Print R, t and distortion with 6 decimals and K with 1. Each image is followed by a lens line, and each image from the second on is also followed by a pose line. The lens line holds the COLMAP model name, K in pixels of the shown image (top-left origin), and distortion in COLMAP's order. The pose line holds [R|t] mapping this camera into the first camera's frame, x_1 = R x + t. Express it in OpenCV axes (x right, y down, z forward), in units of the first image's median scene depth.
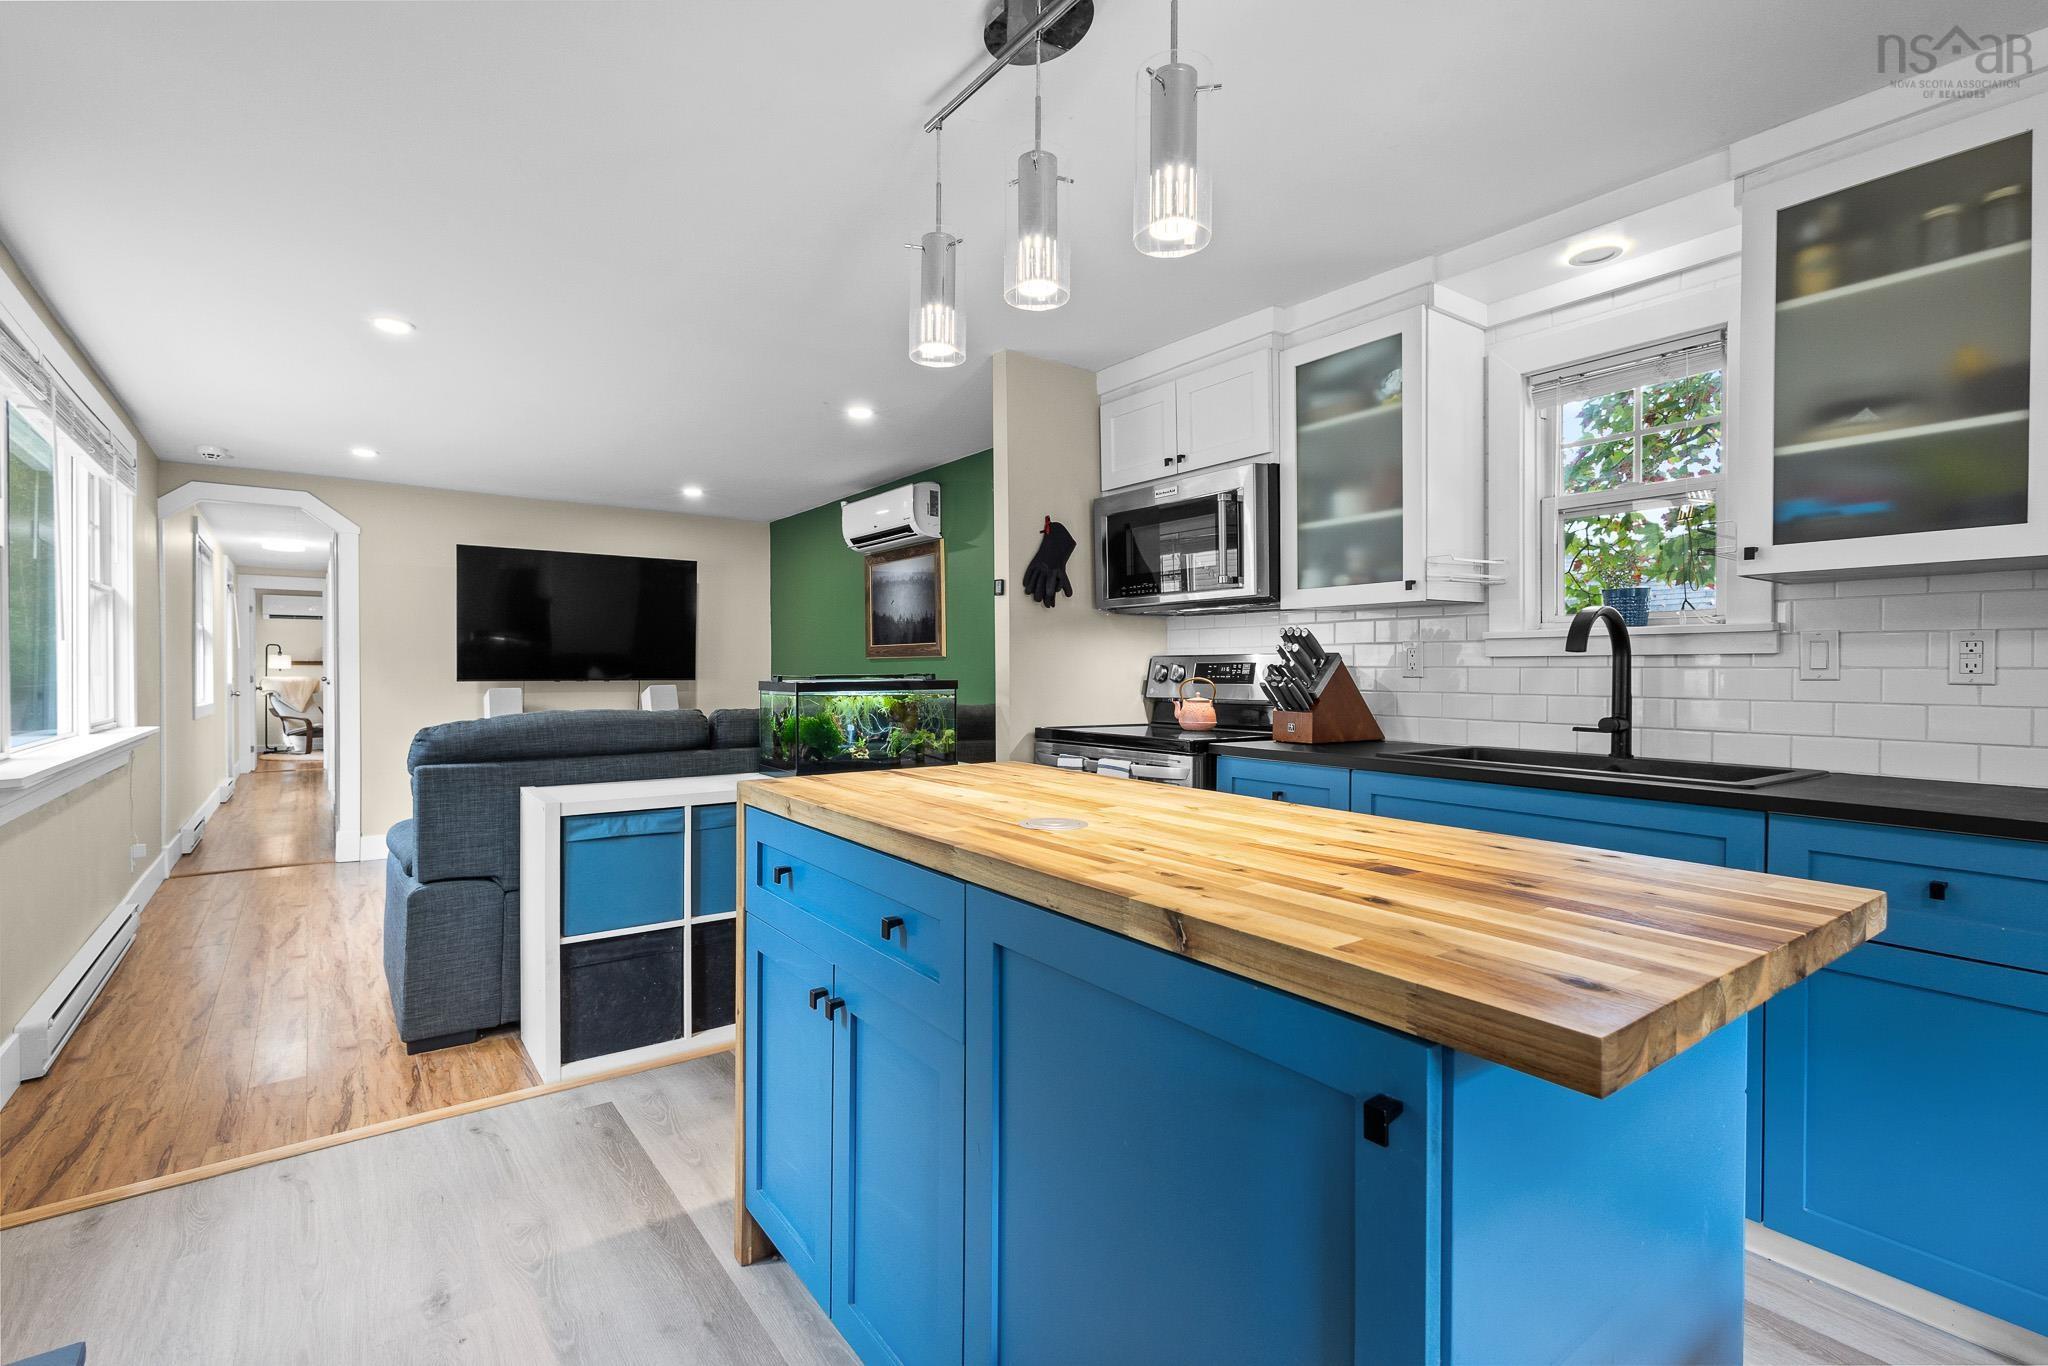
lens RADIAL K [[955.2, 0, 1021.2], [0, 955.2, 678.9], [0, 0, 1]] dist [0.018325, -0.000276]
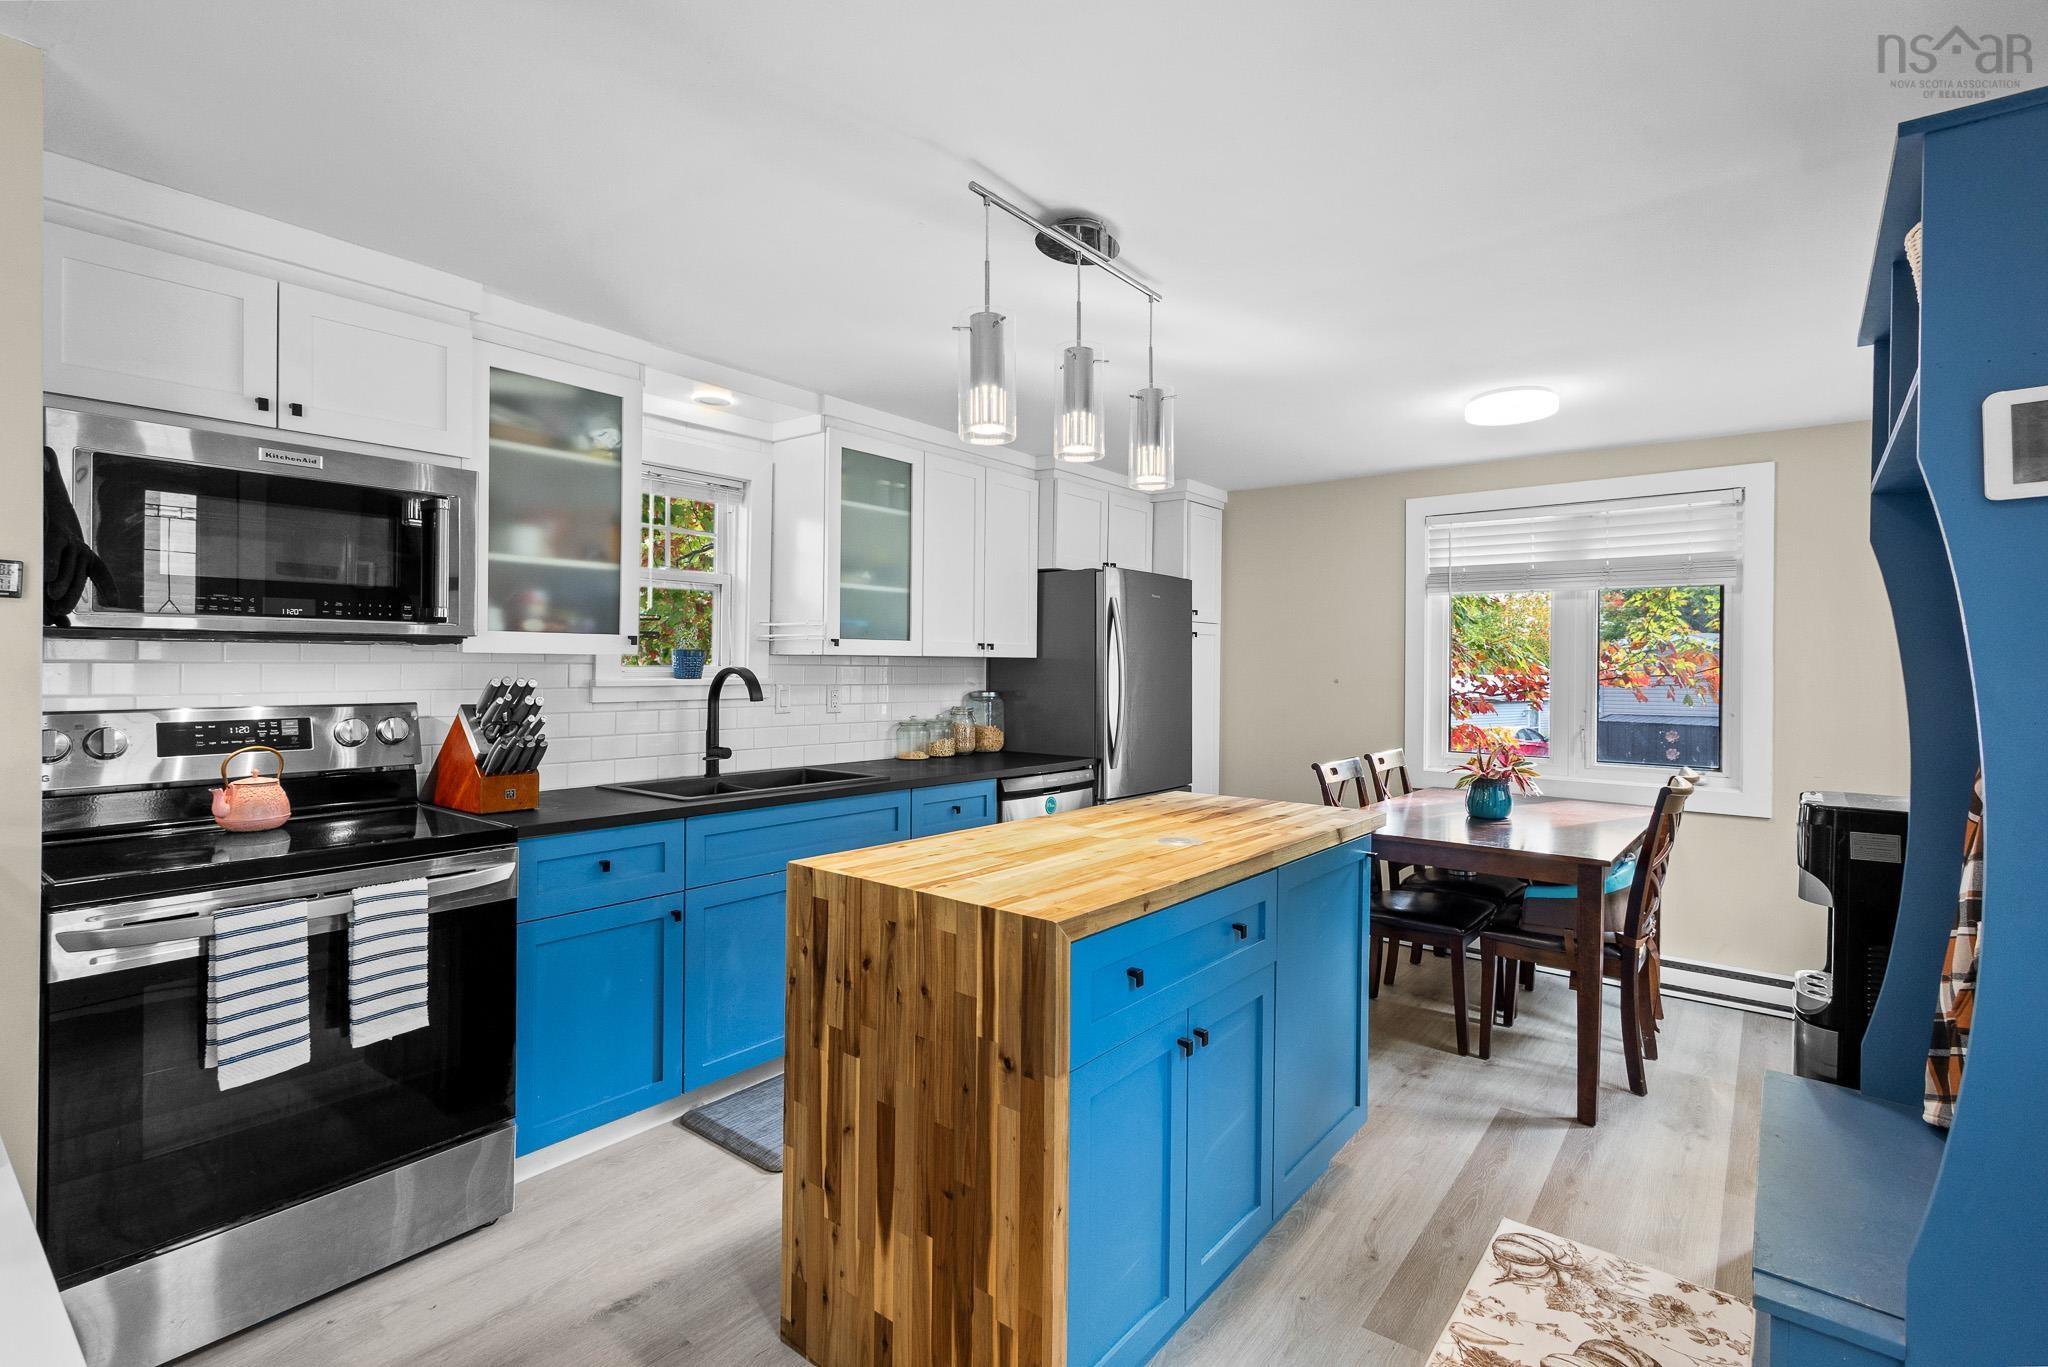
lens RADIAL K [[938.0, 0, 1026.4], [0, 938.0, 669.4], [0, 0, 1]] dist [0.003481, 0.000035]
pose [[-0.264651, -0.010974, 0.964282, -0.312892], [-0.000303, 0.999936, 0.011296, -0.034039], [-0.964344, 0.002697, -0.264637, 0.375803]]
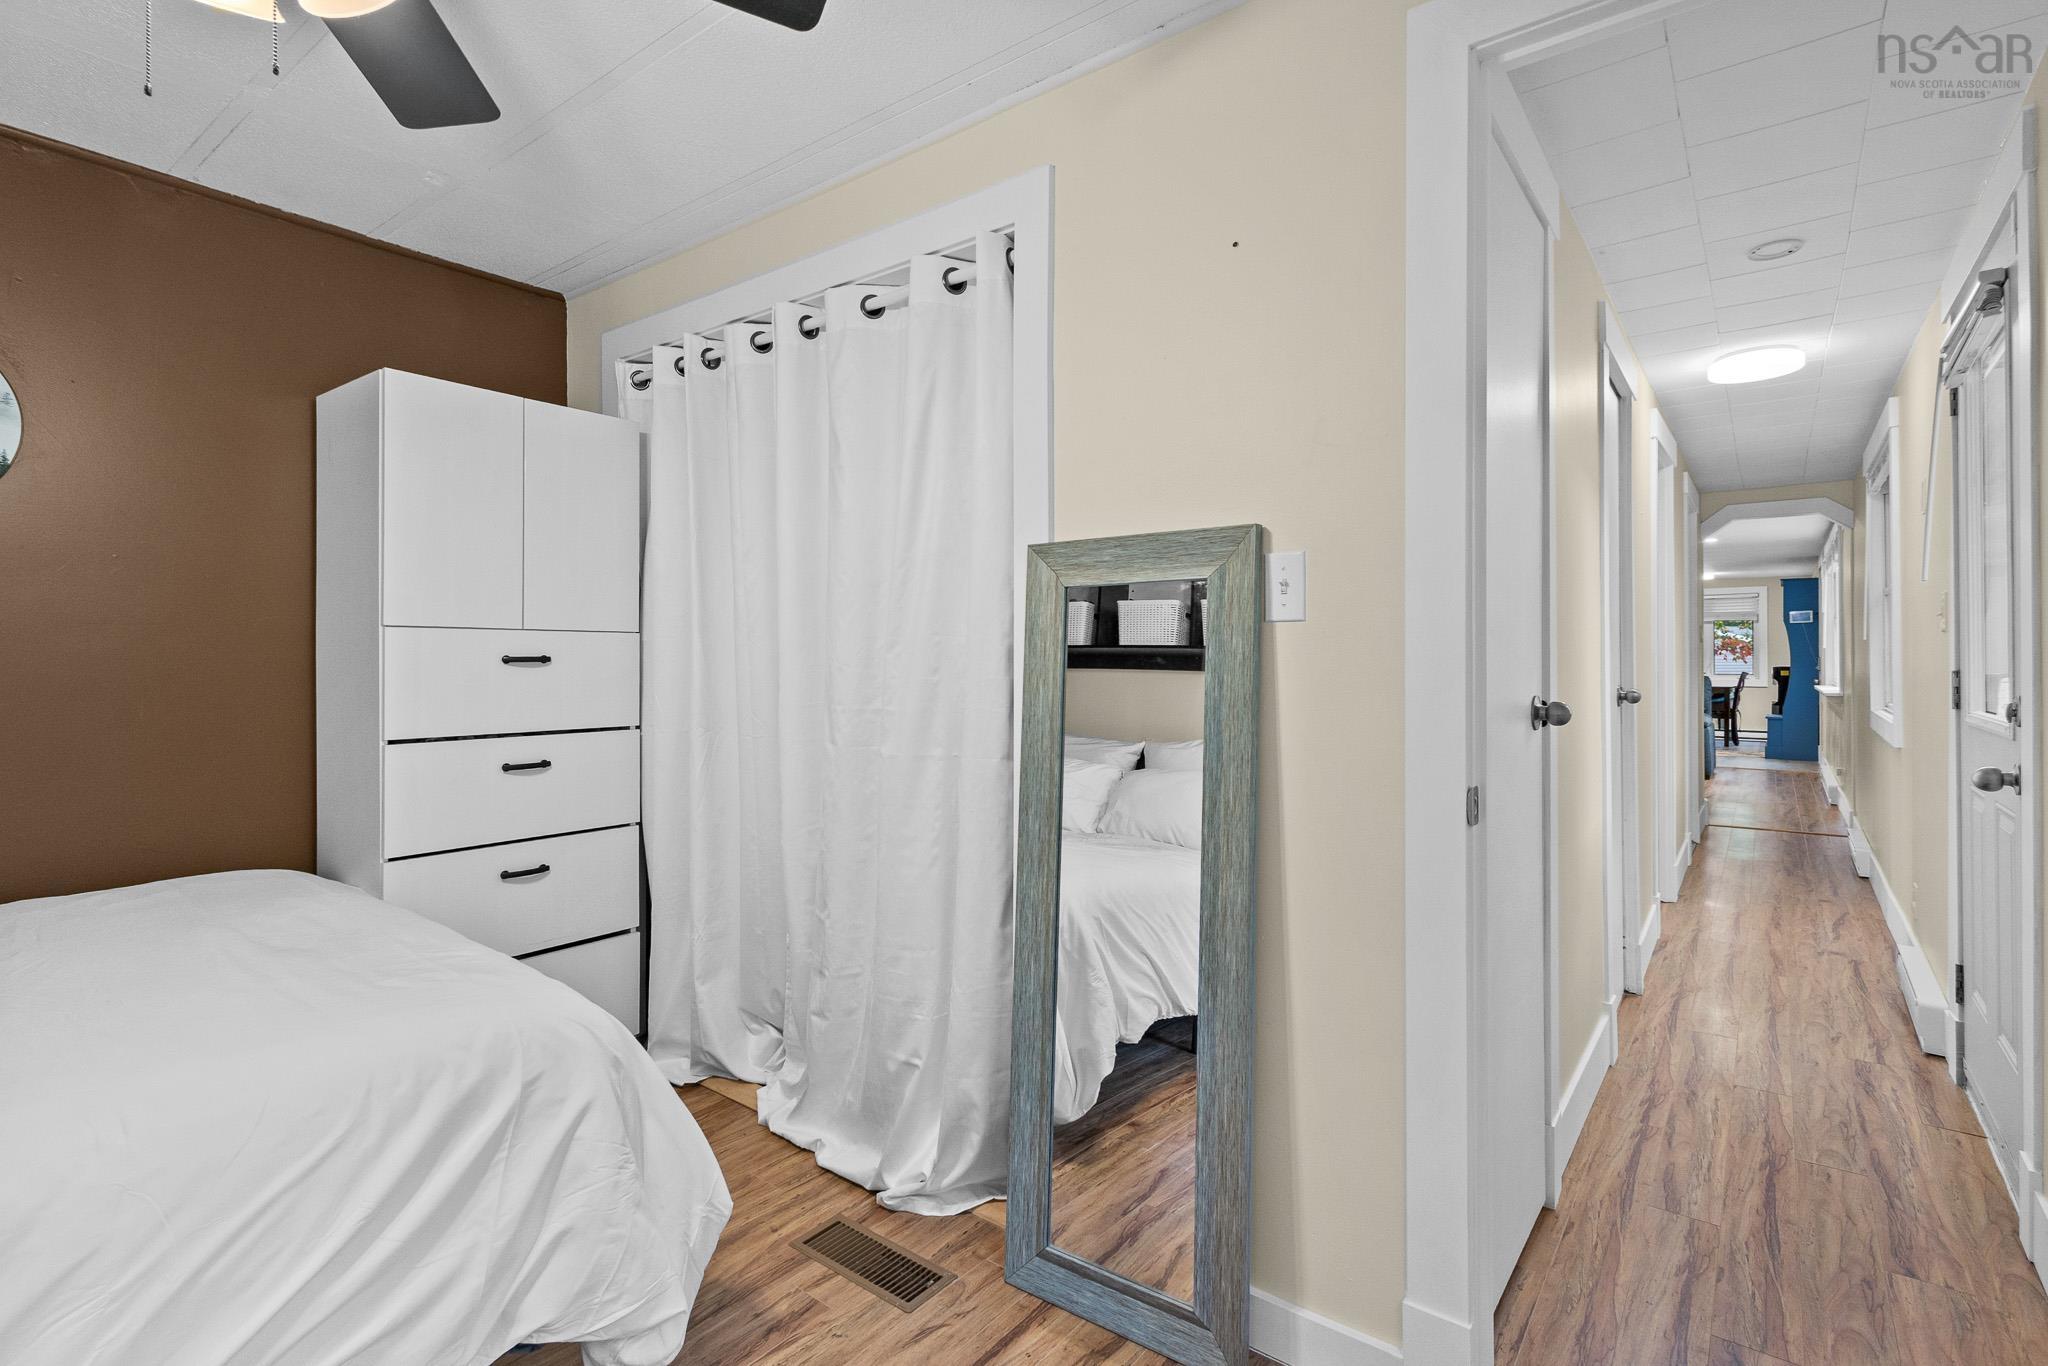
lens RADIAL K [[938.4, 0, 1024.4], [0, 938.4, 677.5], [0, 0, 1]] dist [0.001761, -0.000211]
pose [[-0.260550, -0.019444, 0.965265, -1.512763], [0.007727, 0.999723, 0.022224, -0.015130], [-0.965429, 0.013249, -0.260327, 1.989975]]
